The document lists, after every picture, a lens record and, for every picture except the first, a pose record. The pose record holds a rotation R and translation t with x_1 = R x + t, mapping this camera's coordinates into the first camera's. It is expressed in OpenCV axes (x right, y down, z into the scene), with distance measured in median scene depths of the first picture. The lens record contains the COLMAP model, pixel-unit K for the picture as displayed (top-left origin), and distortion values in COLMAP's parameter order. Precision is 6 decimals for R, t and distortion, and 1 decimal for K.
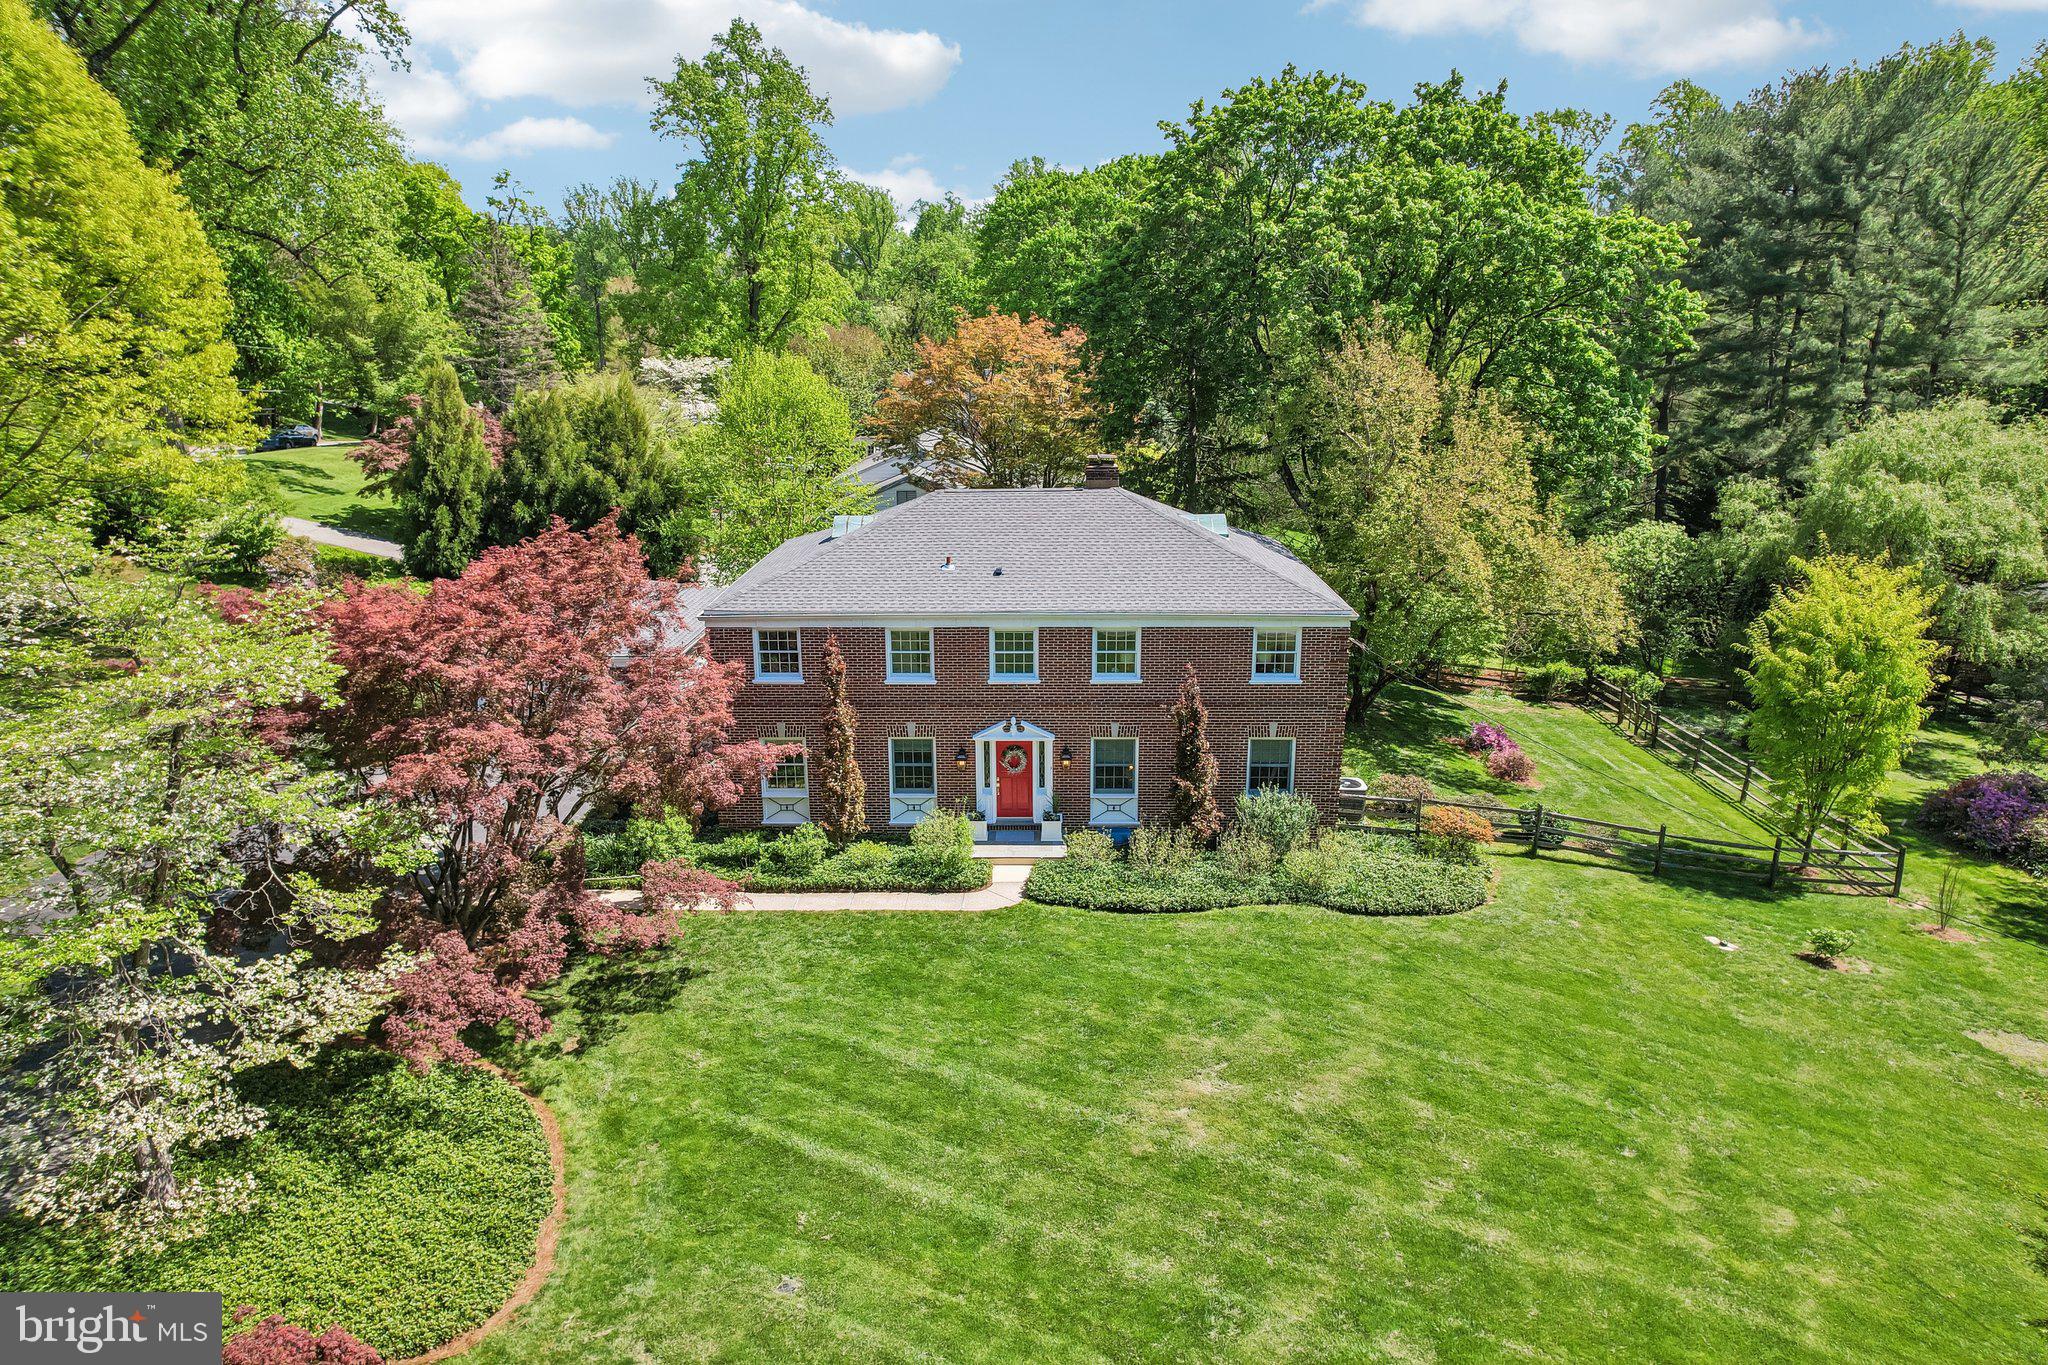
lens RADIAL K [[1322.0, 0, 1024.0], [0, 1322.0, 682.5], [0, 0, 1]] dist [-0.049350, 0.000821]
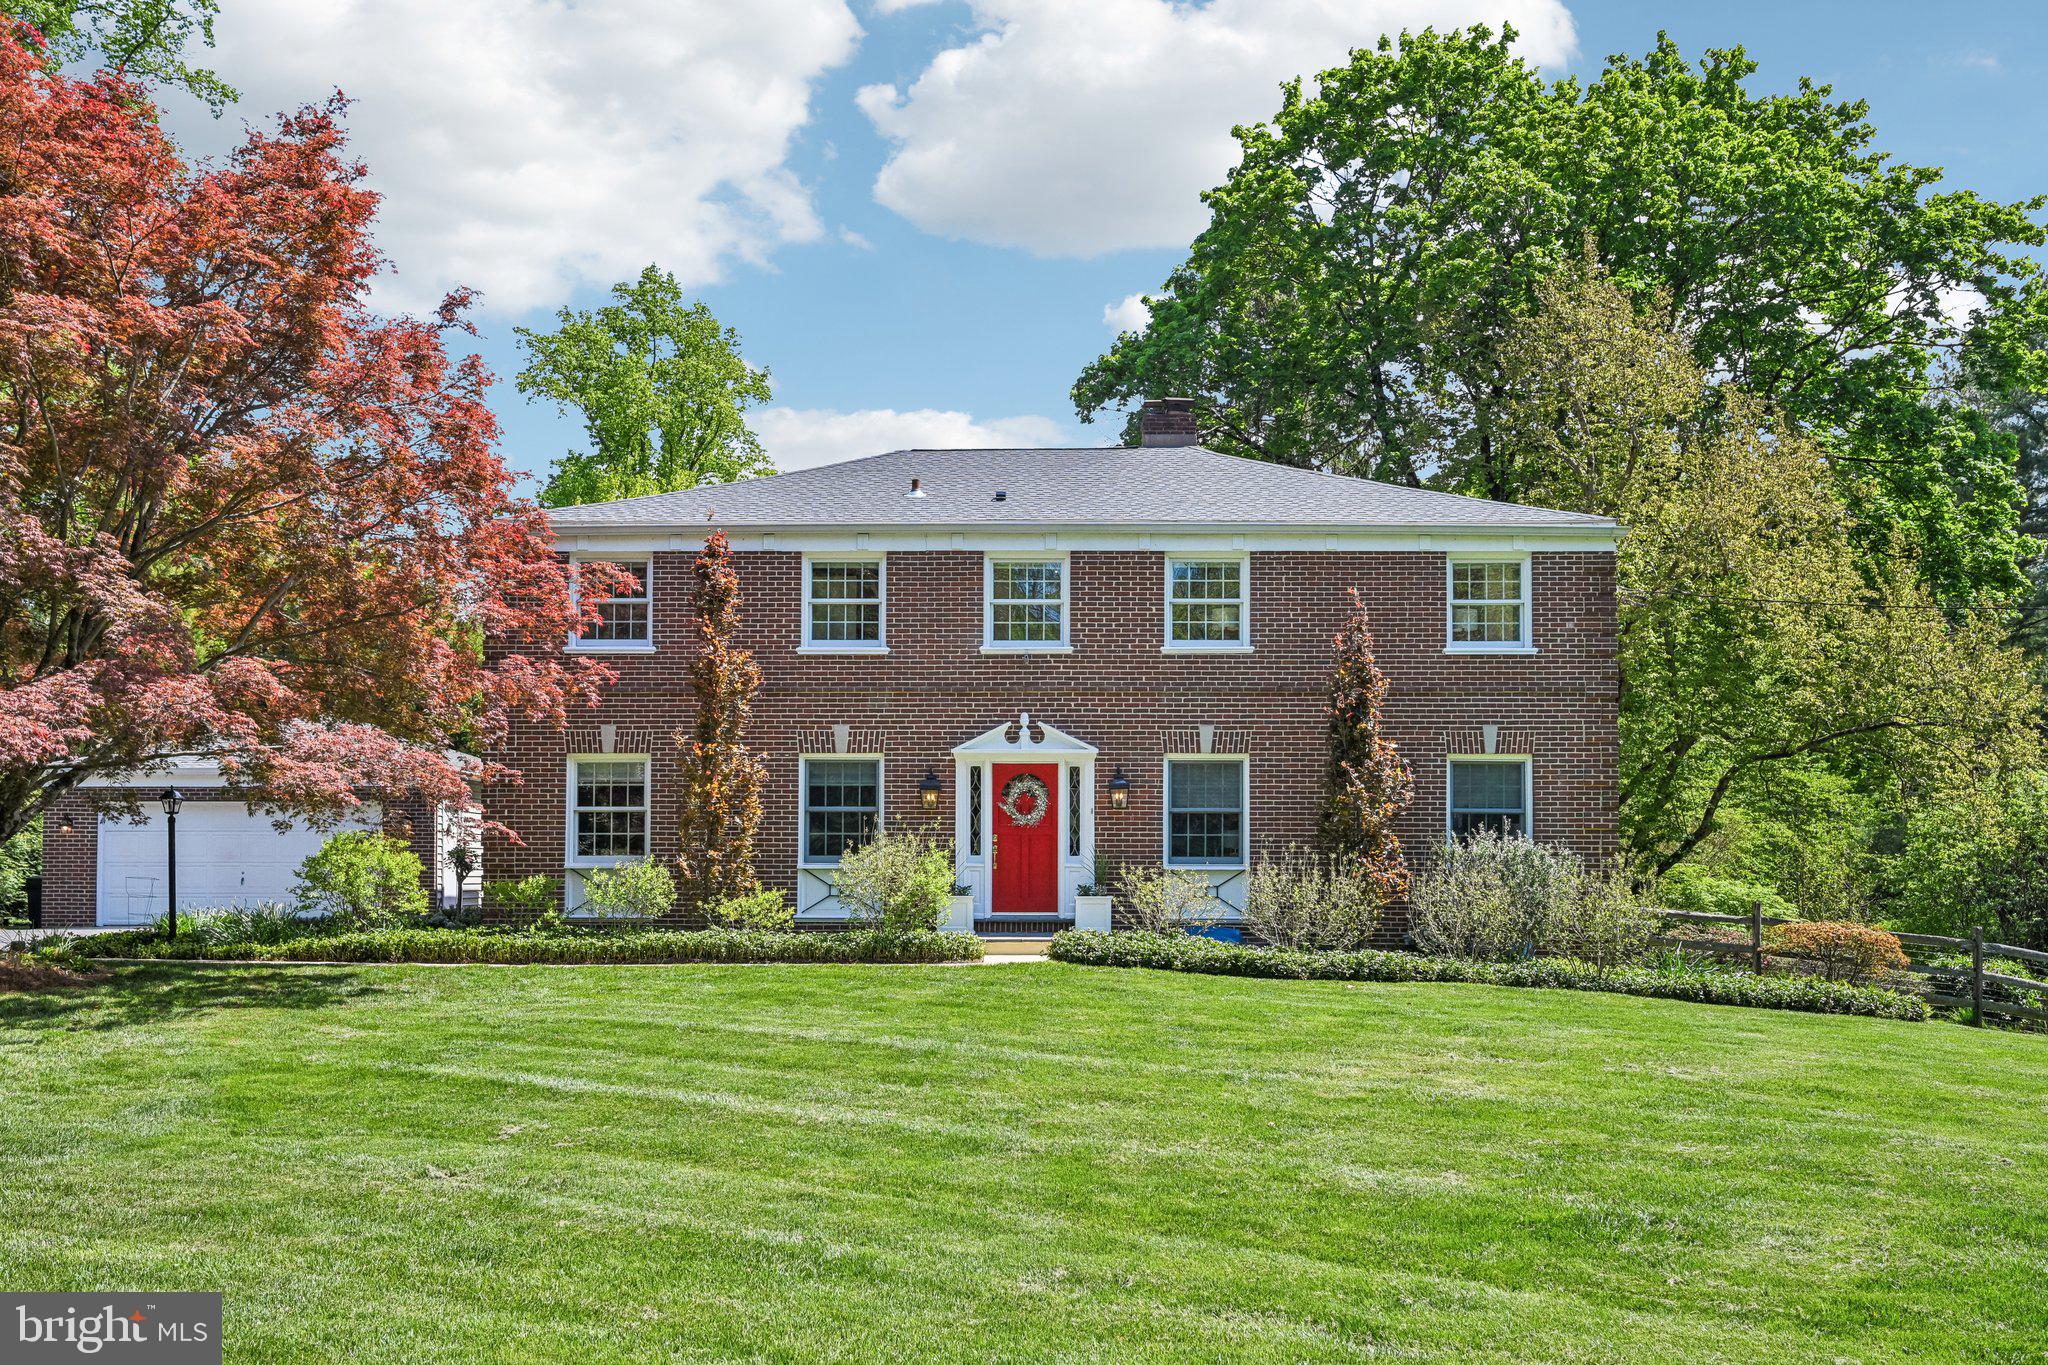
lens RADIAL K [[1805.1, 0, 1020.4], [0, 1805.1, 870.5], [0, 0, 1]] dist [0.035030, -0.087907]
pose [[0.999969, 0.007899, 0.000149, -0.009331], [-0.007567, 0.962974, -0.269489, 0.295425], [-0.002273, 0.269480, 0.963003, 0.280246]]
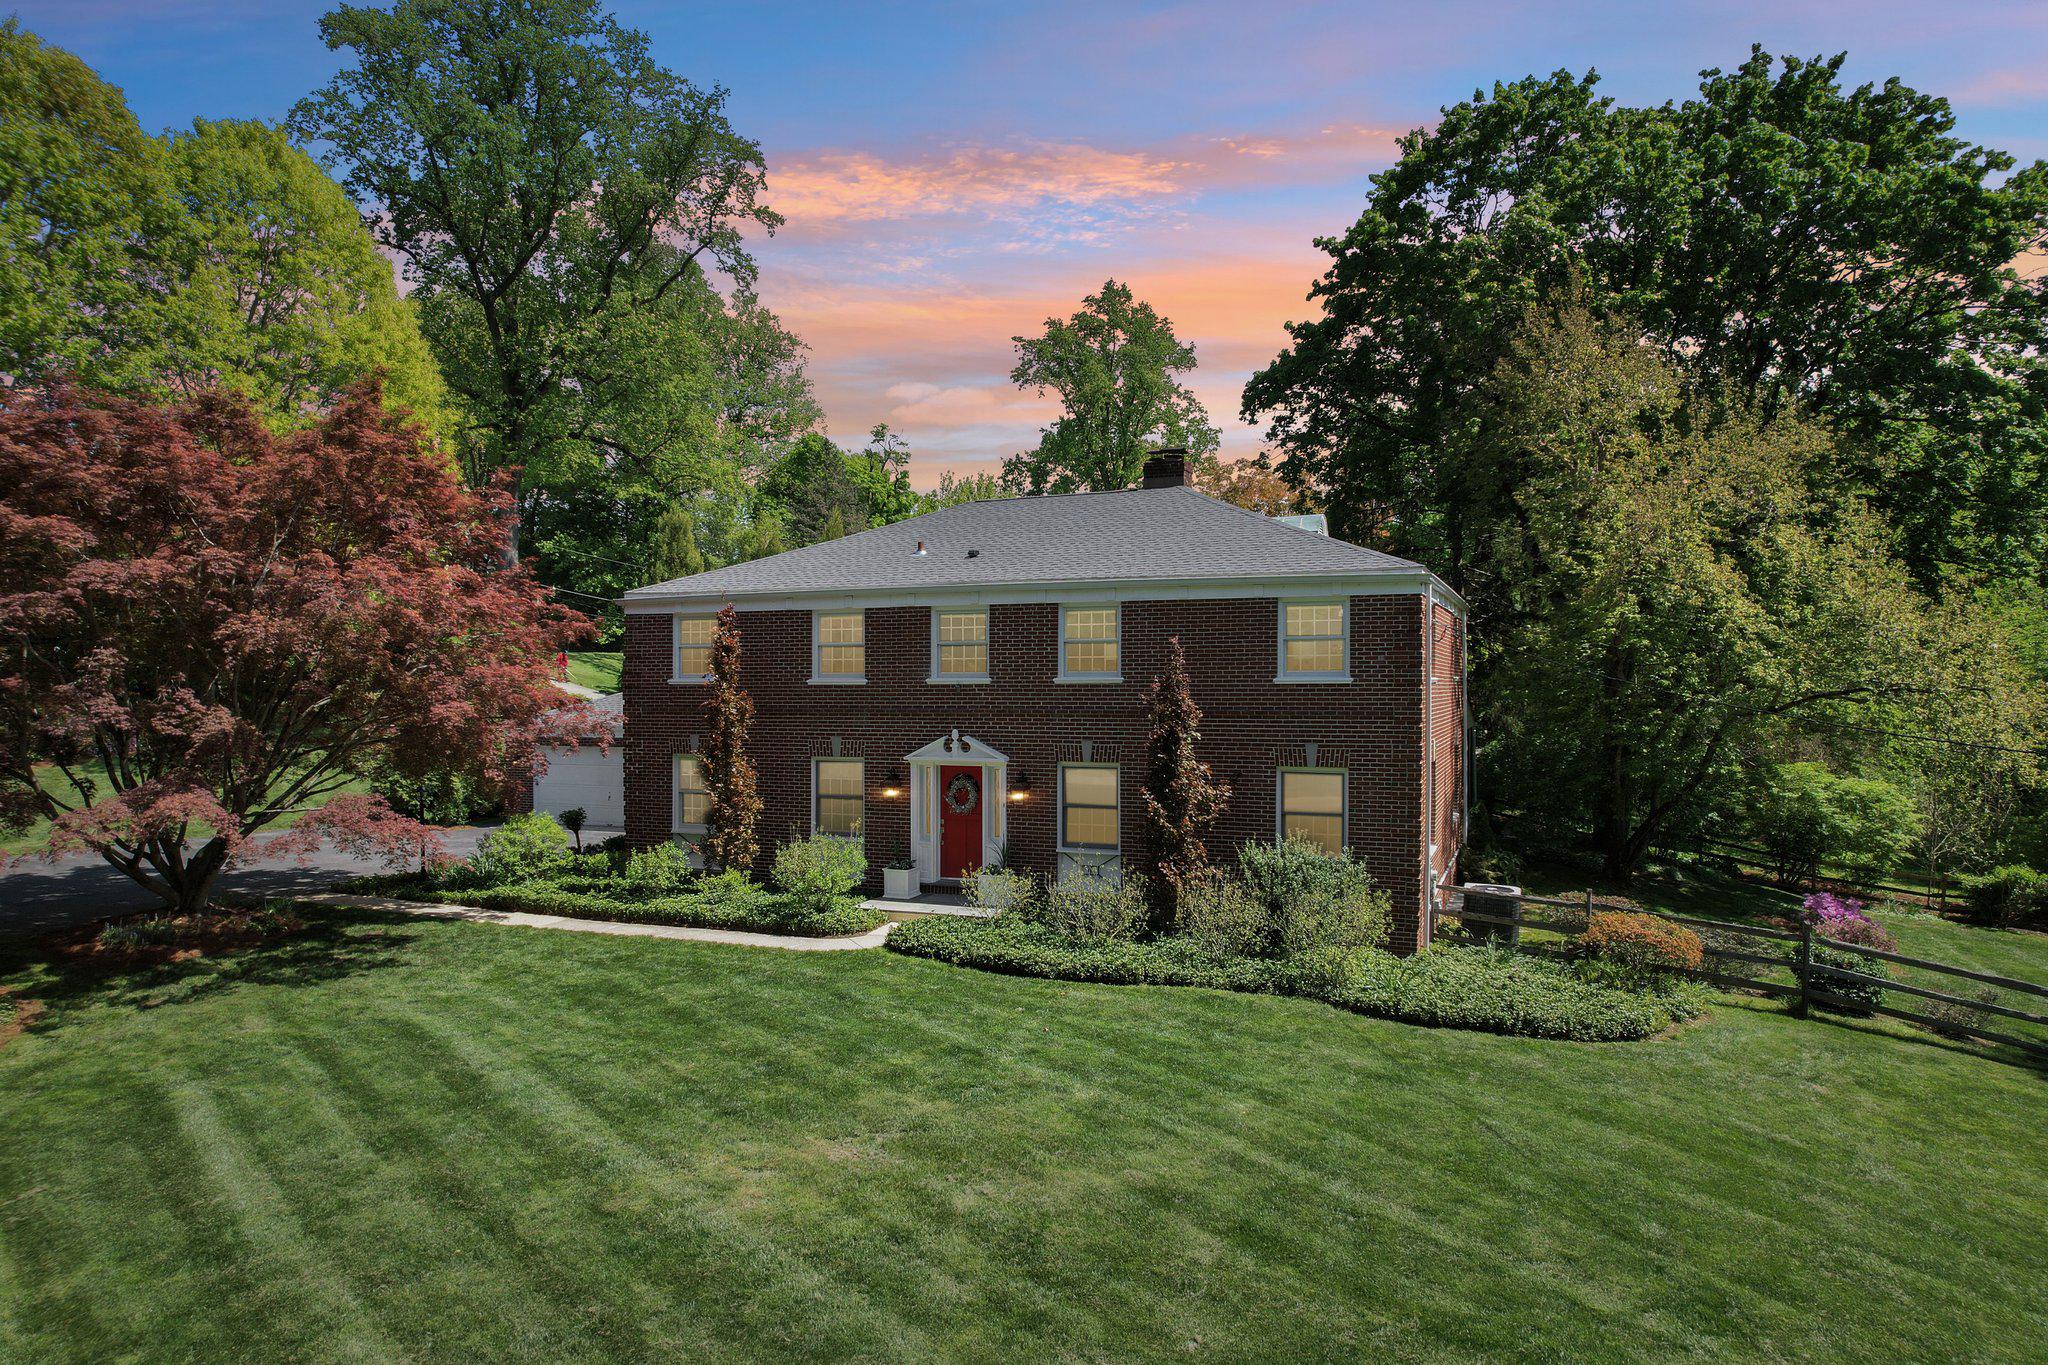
lens RADIAL K [[1324.7, 0, 1024.0], [0, 1324.7, 682.5], [0, 0, 1]] dist [-0.031976, -0.000708]
pose [[0.931477, 0.003002, -0.363788, 0.294714], [-0.097847, 0.965187, -0.242571, 0.175347], [0.350395, 0.261545, 0.899343, 0.342071]]
